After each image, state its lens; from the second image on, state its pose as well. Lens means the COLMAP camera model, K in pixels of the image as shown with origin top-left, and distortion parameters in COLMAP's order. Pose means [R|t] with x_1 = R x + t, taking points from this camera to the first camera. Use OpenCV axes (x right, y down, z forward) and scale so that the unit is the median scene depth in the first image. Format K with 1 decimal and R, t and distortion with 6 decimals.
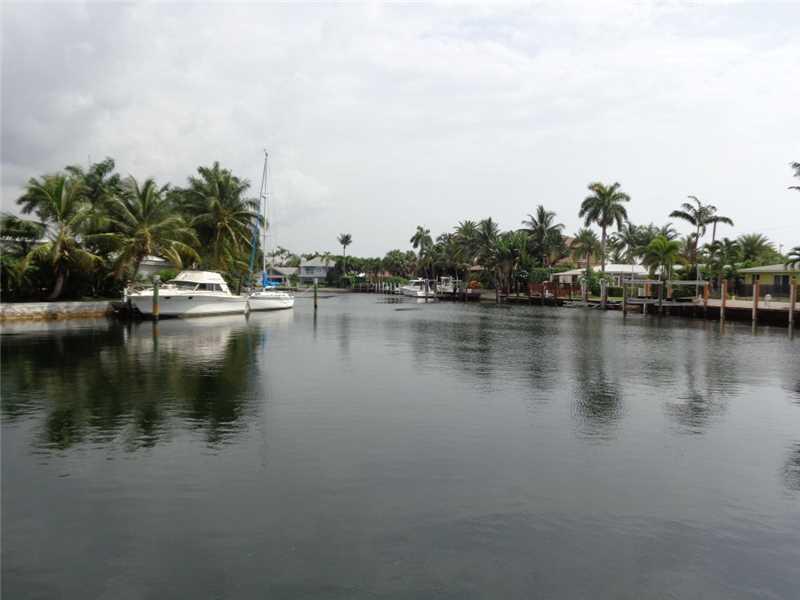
lens RADIAL K [[594.6, 0, 406.8], [0, 594.6, 298.1], [0, 0, 1]] dist [-0.003820, 0.000018]
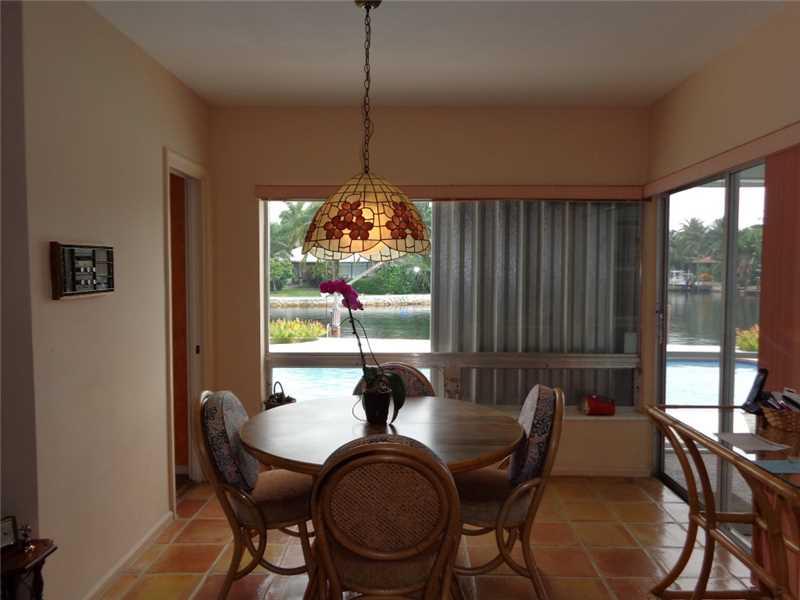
lens RADIAL K [[594.6, 0, 406.8], [0, 594.6, 298.1], [0, 0, 1]] dist [-0.003820, 0.000018]
pose [[0.960789, 0.006403, -0.277205, -0.138288], [-0.001774, 0.999855, 0.016945, -0.003335], [0.277273, -0.015789, 0.960661, -0.242850]]
